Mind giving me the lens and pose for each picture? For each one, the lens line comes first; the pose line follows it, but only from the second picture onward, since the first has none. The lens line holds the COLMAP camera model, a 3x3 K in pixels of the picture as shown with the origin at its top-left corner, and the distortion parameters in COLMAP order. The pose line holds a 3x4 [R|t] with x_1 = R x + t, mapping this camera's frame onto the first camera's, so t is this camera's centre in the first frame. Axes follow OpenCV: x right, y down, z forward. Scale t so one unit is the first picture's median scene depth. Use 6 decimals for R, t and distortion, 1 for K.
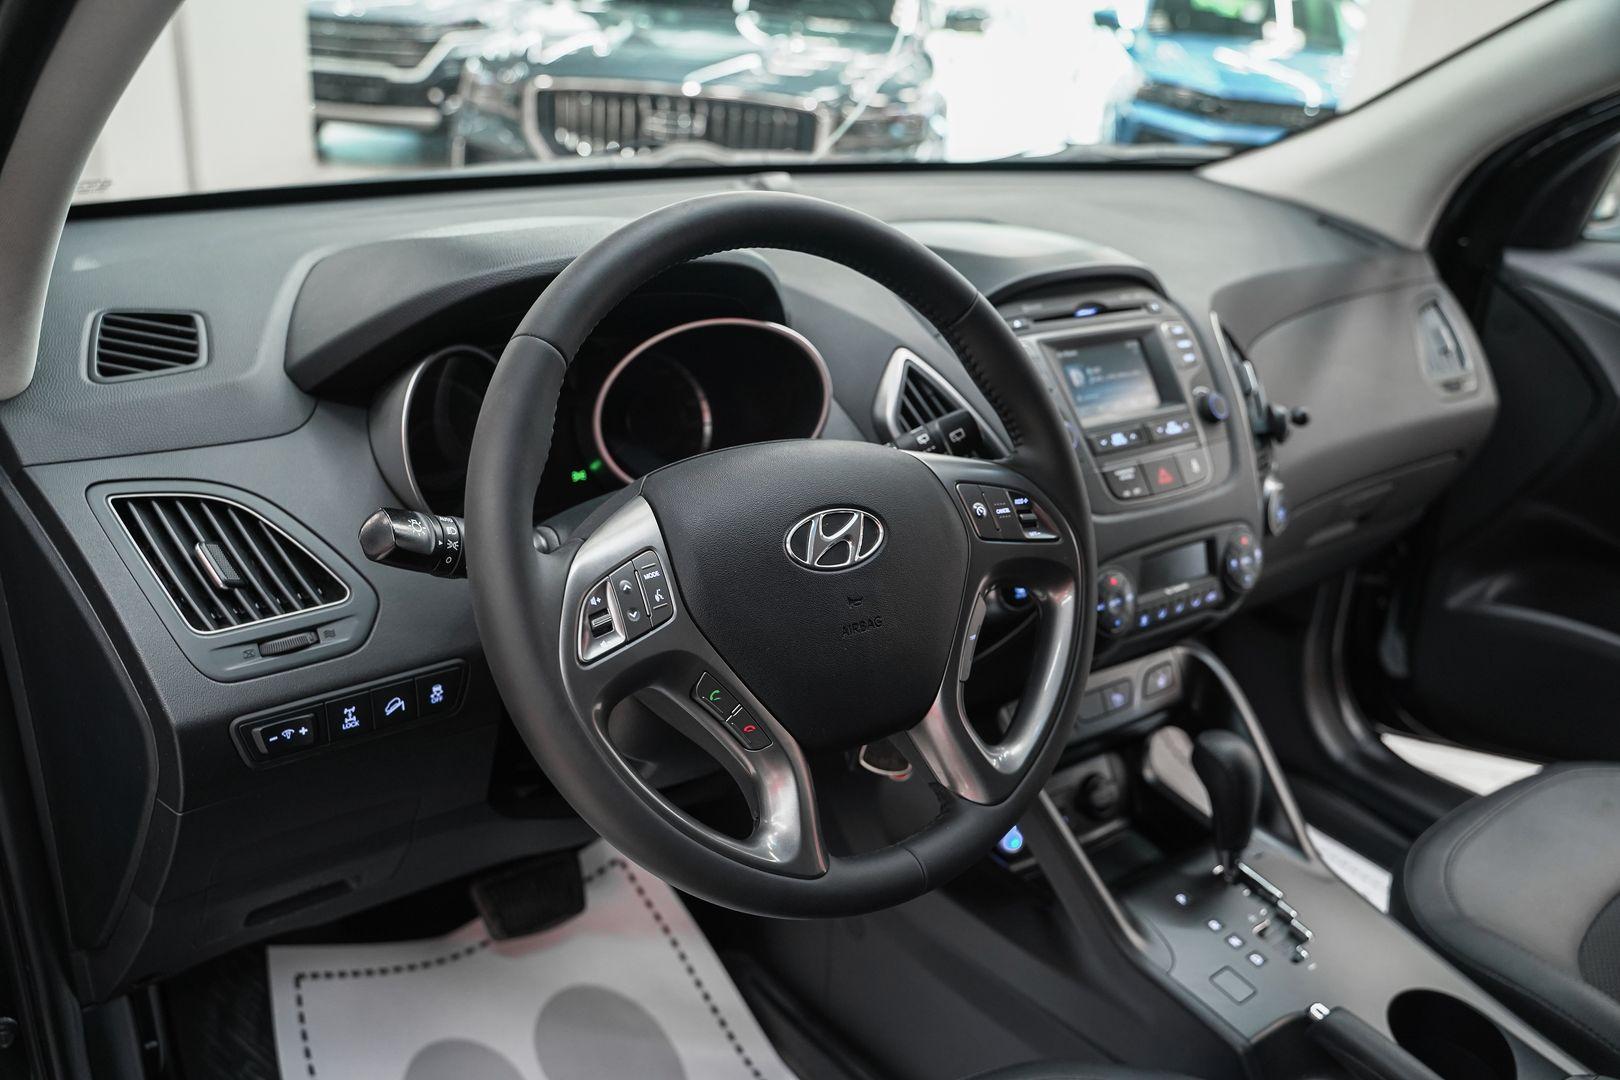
lens RADIAL K [[1306.0, 0, 811.1], [0, 1306.0, 548.1], [0, 0, 1]] dist [-0.134600, 0.149143]
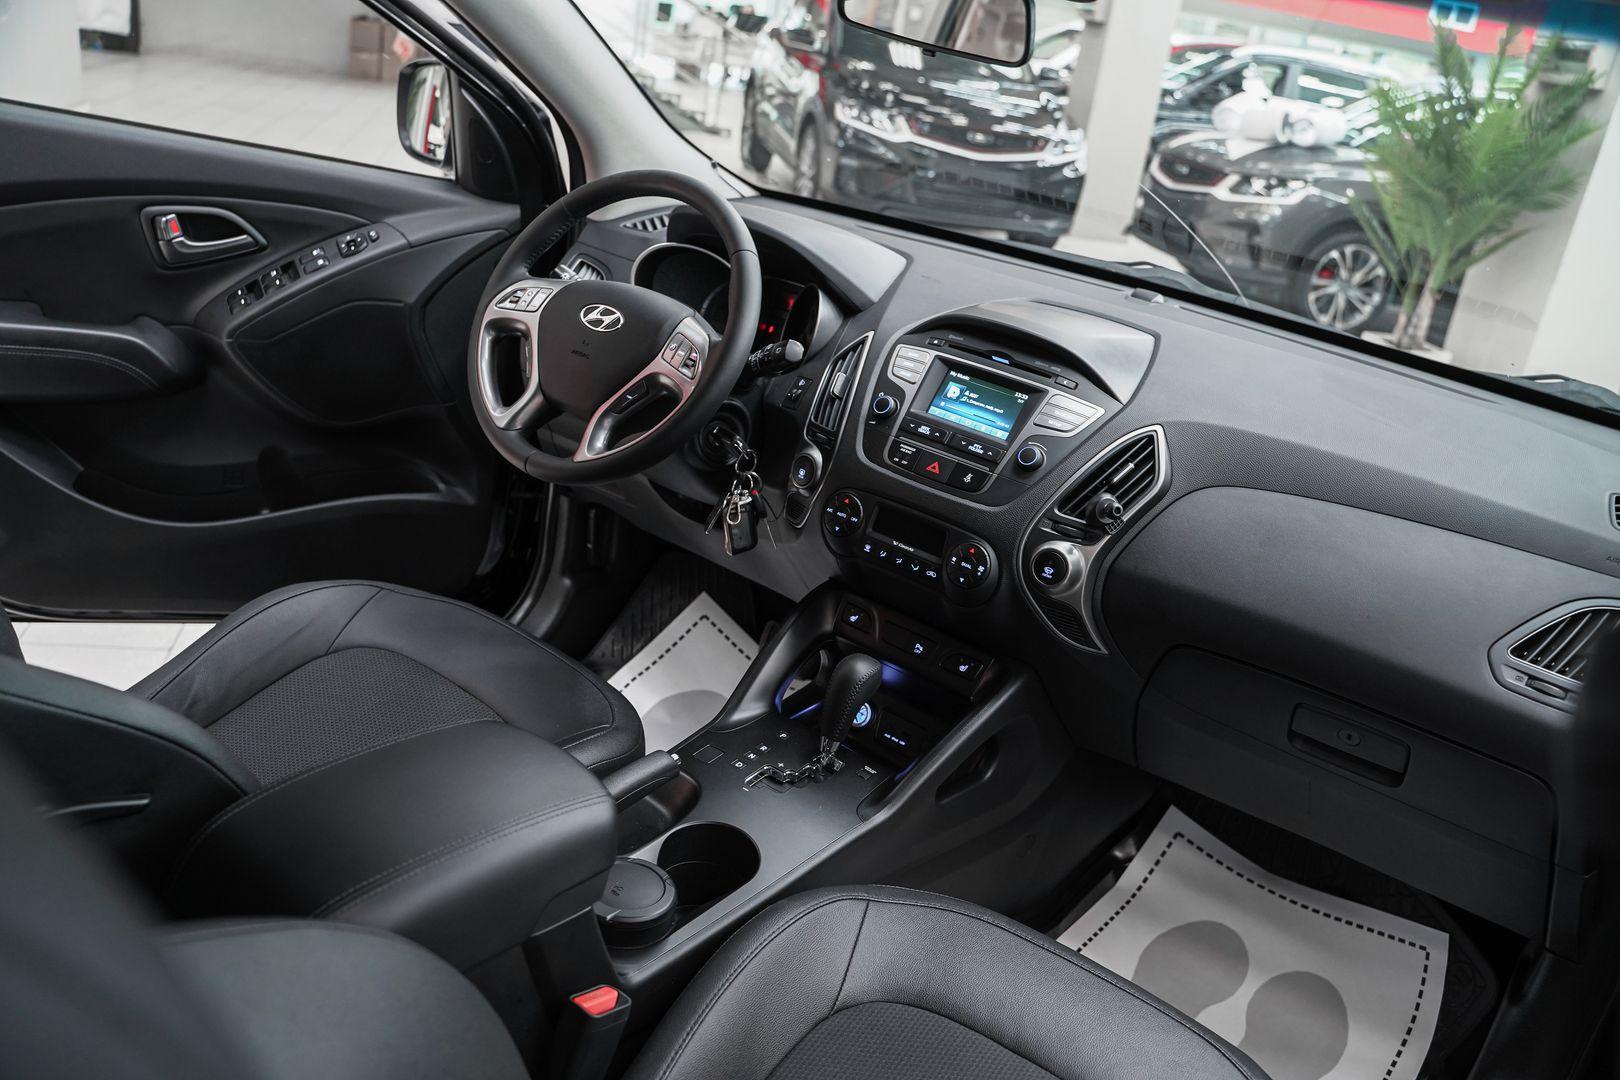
lens RADIAL K [[1313.9, 0, 822.5], [0, 1313.9, 540.7], [0, 0, 1]] dist [-0.123083, 0.104030]
pose [[0.308228, 0.341414, -0.887937, 1.403858], [-0.501423, 0.851504, 0.153347, -0.134575], [0.808437, 0.397966, 0.433650, 0.323663]]
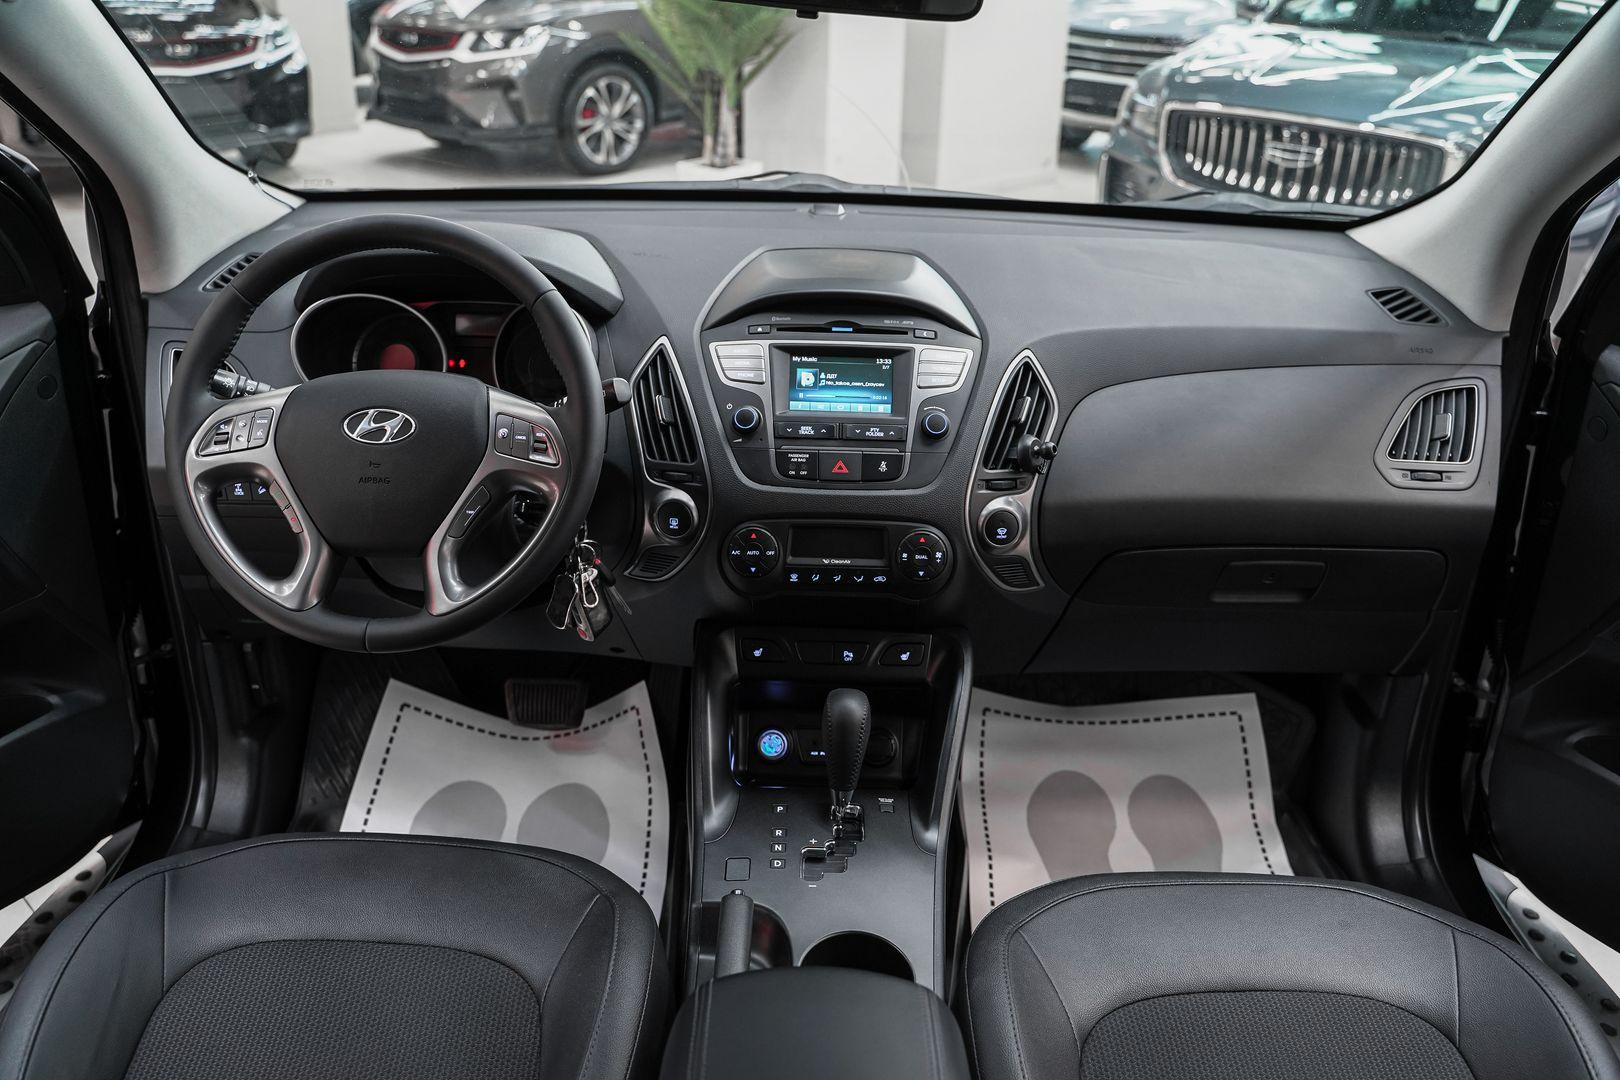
lens RADIAL K [[1313.9, 0, 822.5], [0, 1313.9, 540.7], [0, 0, 1]] dist [-0.123083, 0.104030]
pose [[0.808406, 0.209194, -0.550198, 0.902869], [-0.215356, 0.975025, 0.054299, -0.049111], [0.547816, 0.074593, 0.833267, -0.030117]]
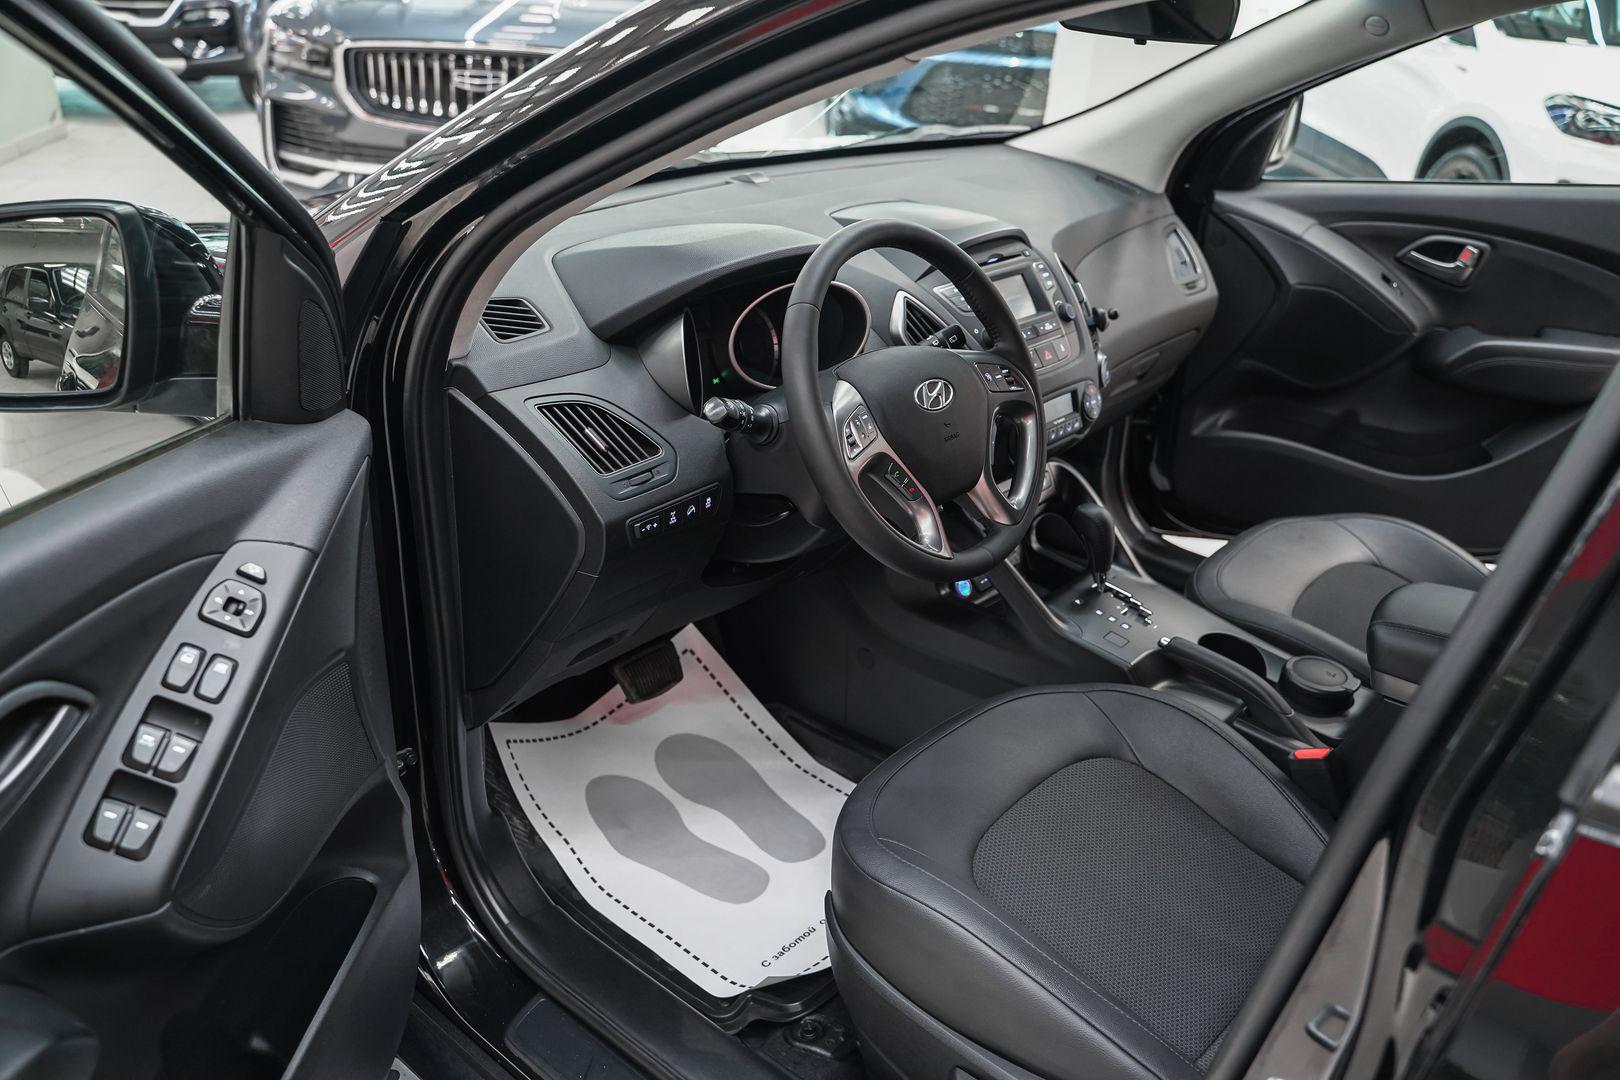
lens RADIAL K [[1306.0, 0, 811.1], [0, 1306.0, 548.1], [0, 0, 1]] dist [-0.134600, 0.149143]
pose [[0.975198, -0.103634, 0.195573, -0.370311], [0.090157, 0.992976, 0.076620, 0.035597], [-0.202139, -0.057087, 0.977691, -0.587033]]
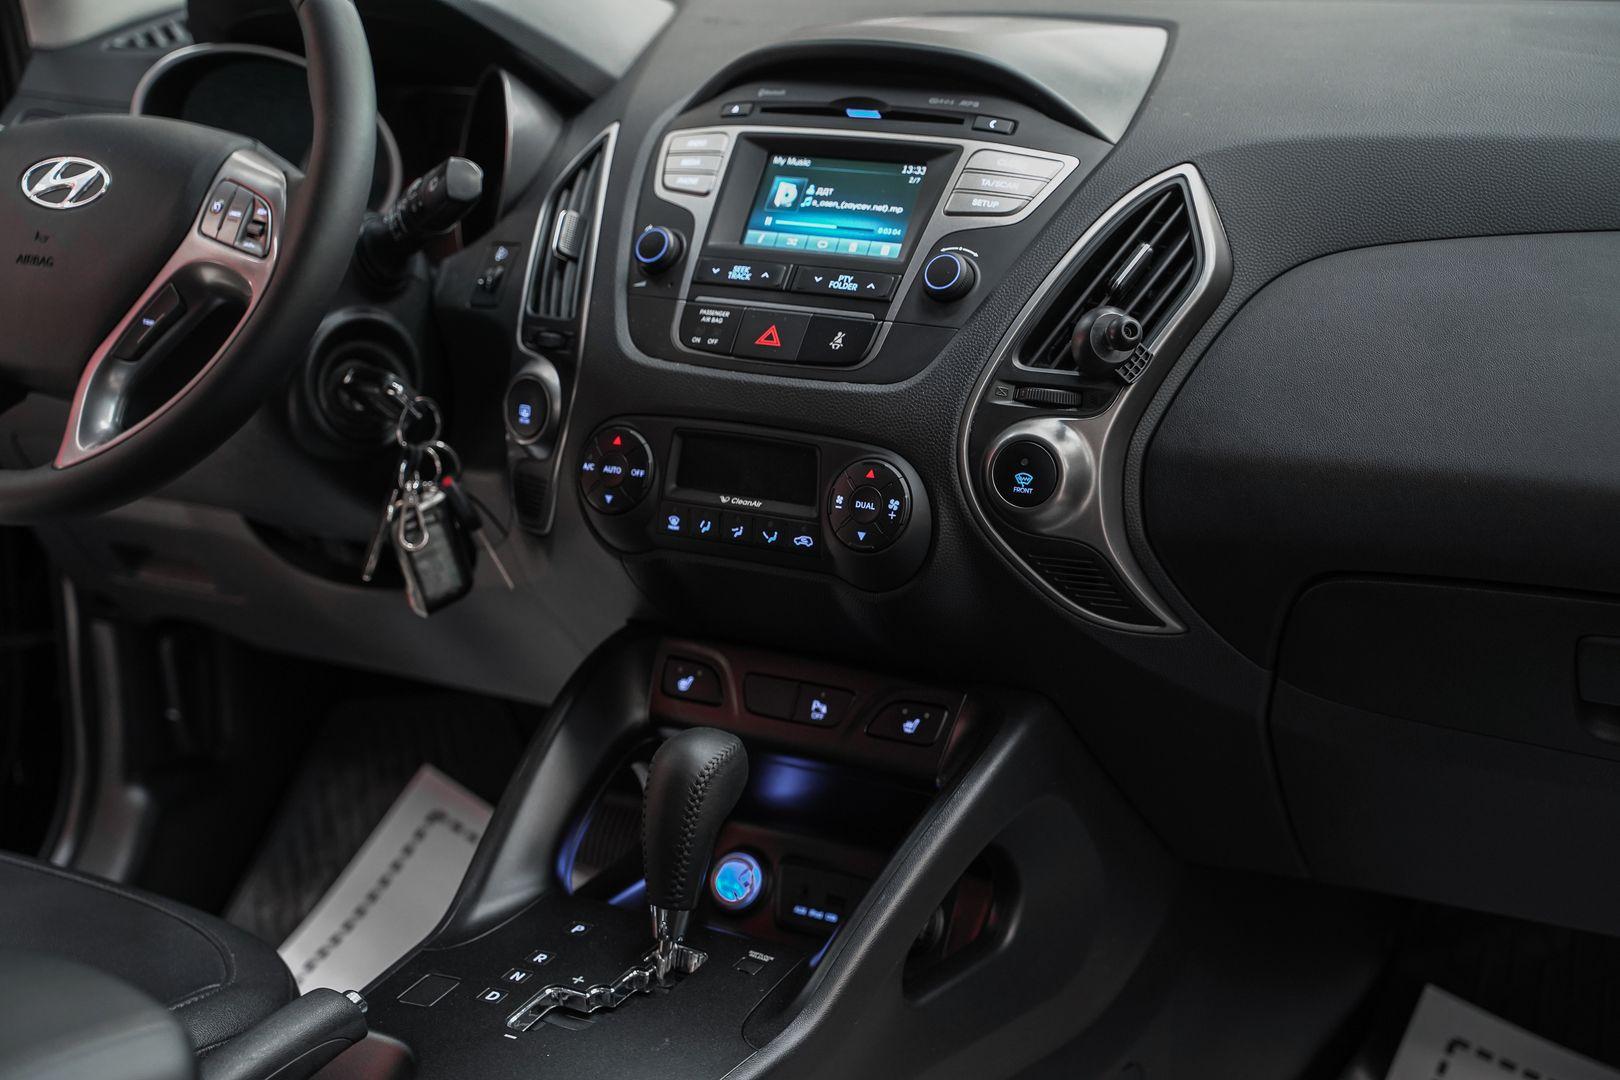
lens RADIAL K [[2603.0, 0, 810.0], [0, 2603.0, 540.0], [0, 0, 1]] dist [0.131977, 0.335280]
pose [[0.389499, 0.191462, -0.900907, 1.463494], [-0.331796, 0.941647, 0.056671, -0.037222], [0.859187, 0.276844, 0.430297, 0.431088]]
